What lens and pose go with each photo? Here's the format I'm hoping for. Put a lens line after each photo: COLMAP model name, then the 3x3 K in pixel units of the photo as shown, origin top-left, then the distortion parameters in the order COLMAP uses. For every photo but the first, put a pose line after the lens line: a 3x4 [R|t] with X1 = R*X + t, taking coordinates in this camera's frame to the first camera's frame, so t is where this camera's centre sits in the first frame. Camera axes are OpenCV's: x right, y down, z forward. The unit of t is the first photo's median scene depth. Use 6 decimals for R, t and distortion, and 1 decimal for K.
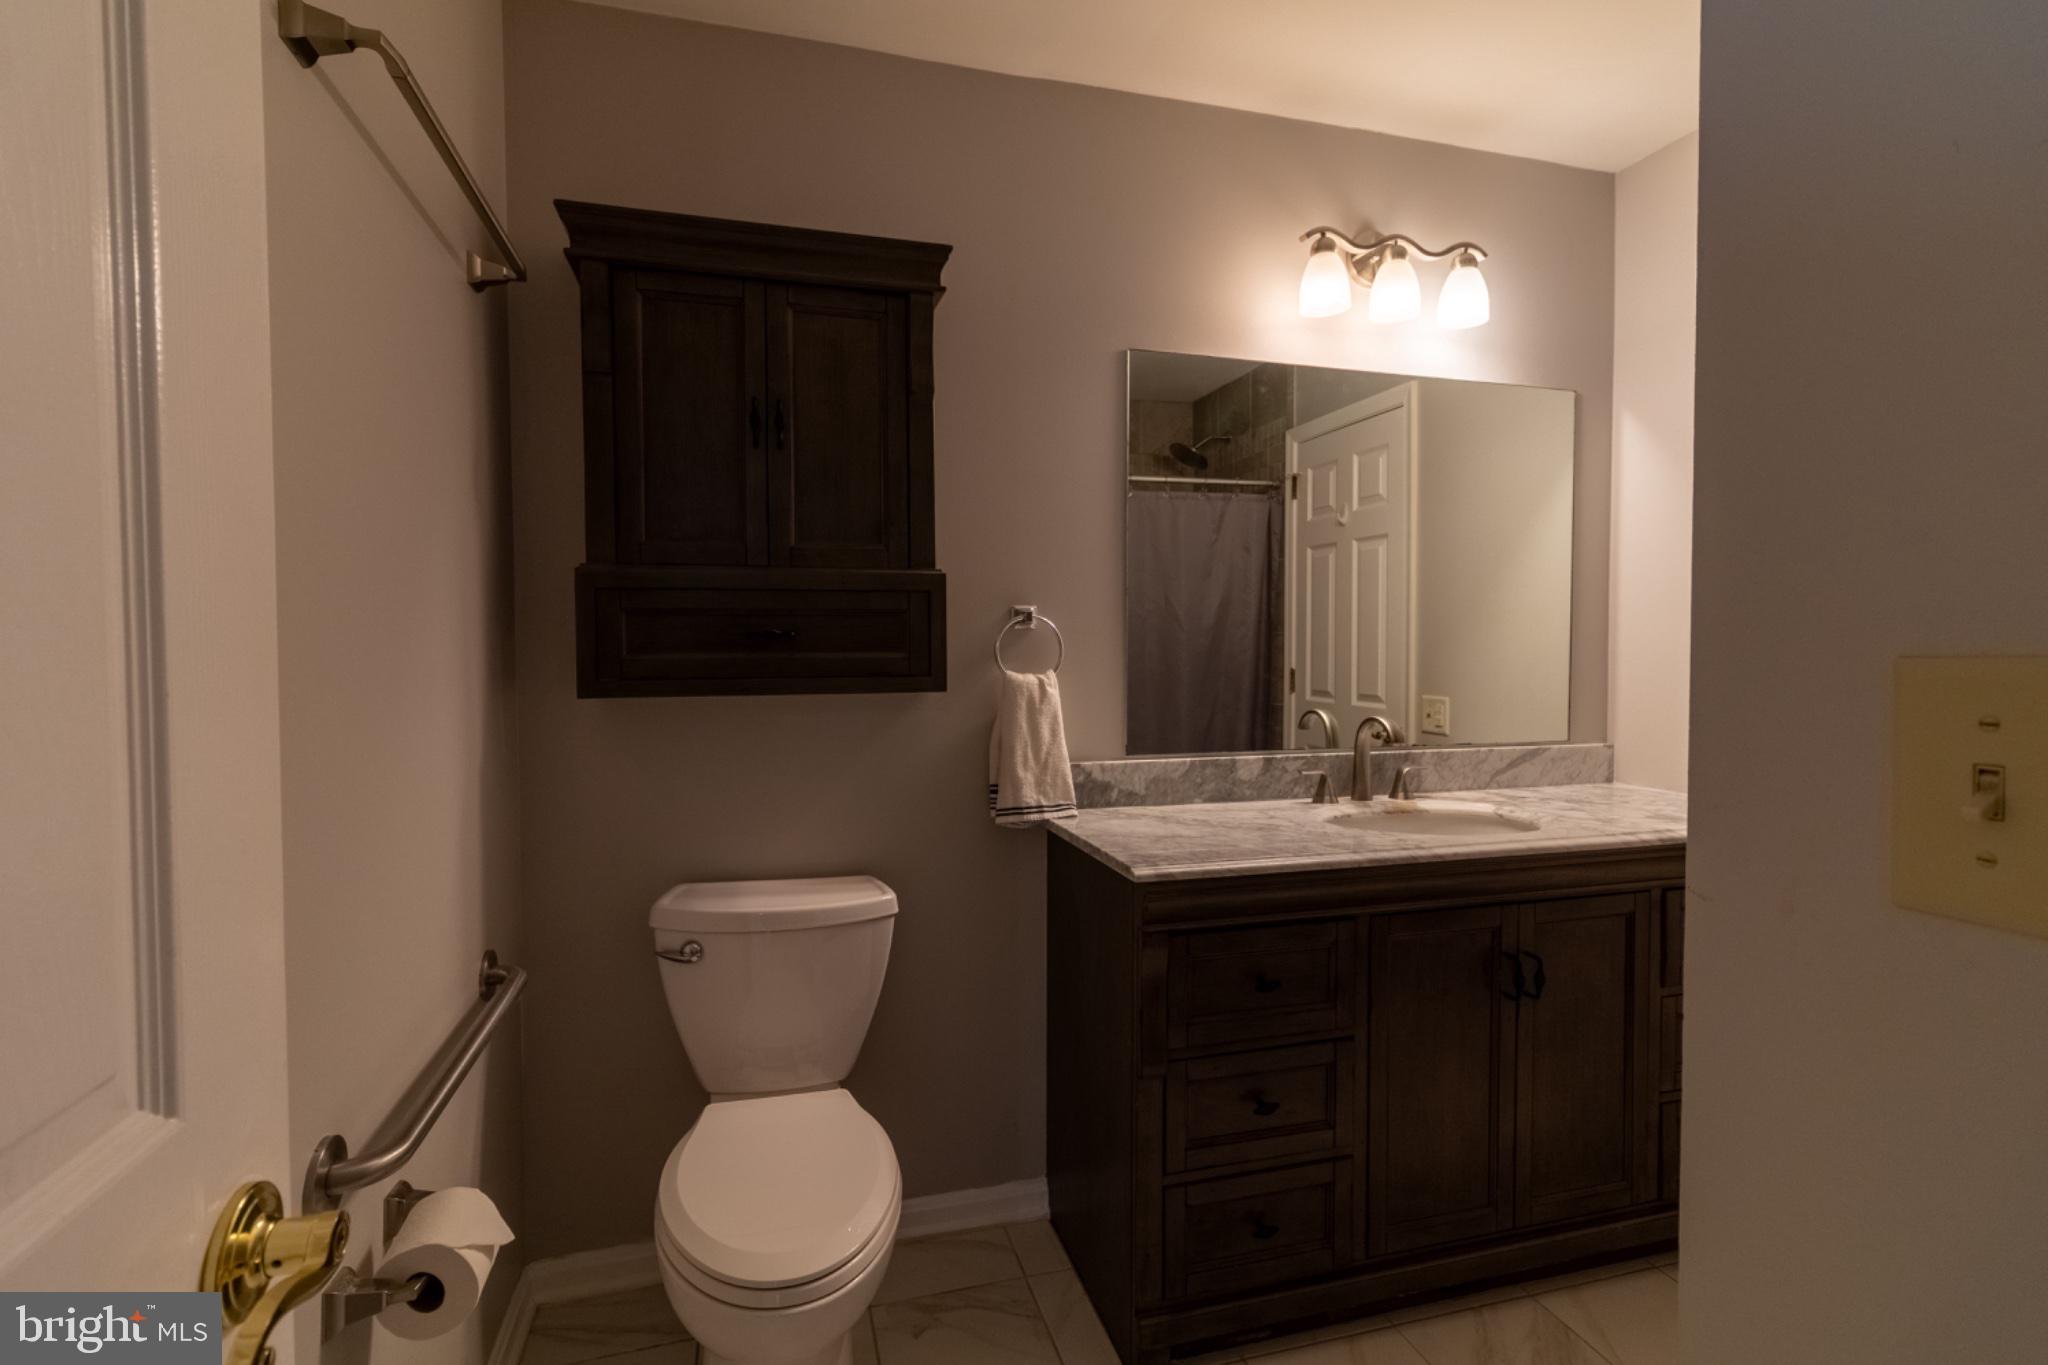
lens RADIAL K [[956.1, 0, 1021.0], [0, 956.1, 674.4], [0, 0, 1]] dist [0.001980, 0.000214]
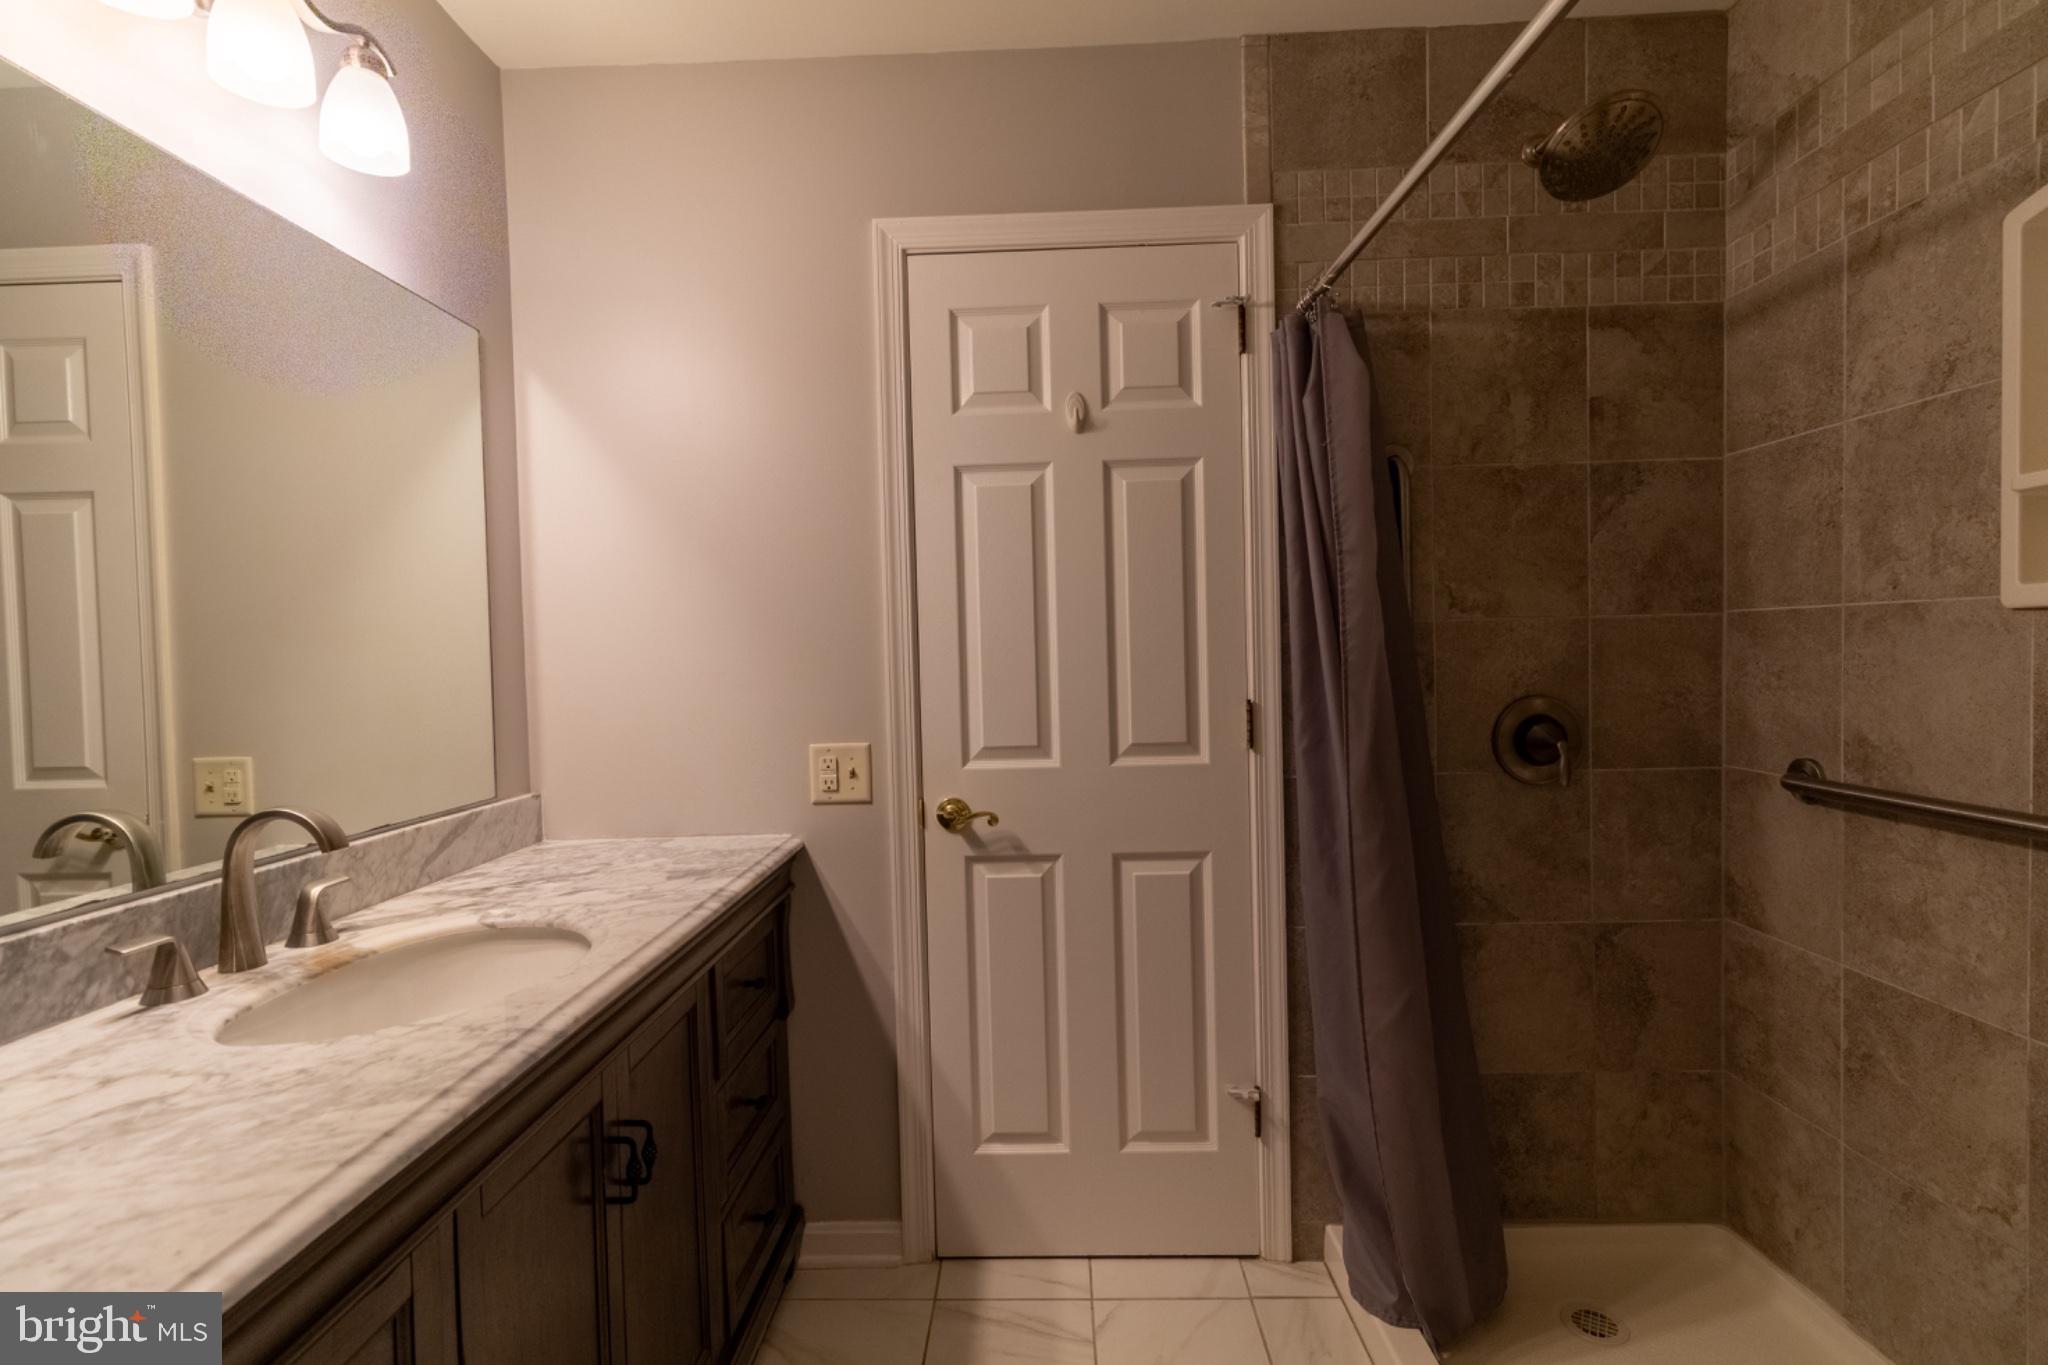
lens RADIAL K [[956.1, 0, 1021.0], [0, 956.1, 674.4], [0, 0, 1]] dist [0.001980, 0.000214]
pose [[0.300055, -0.027844, 0.953515, -0.016051], [0.055613, 0.998384, 0.011654, -0.012923], [-0.952299, 0.049531, 0.301119, 0.392904]]
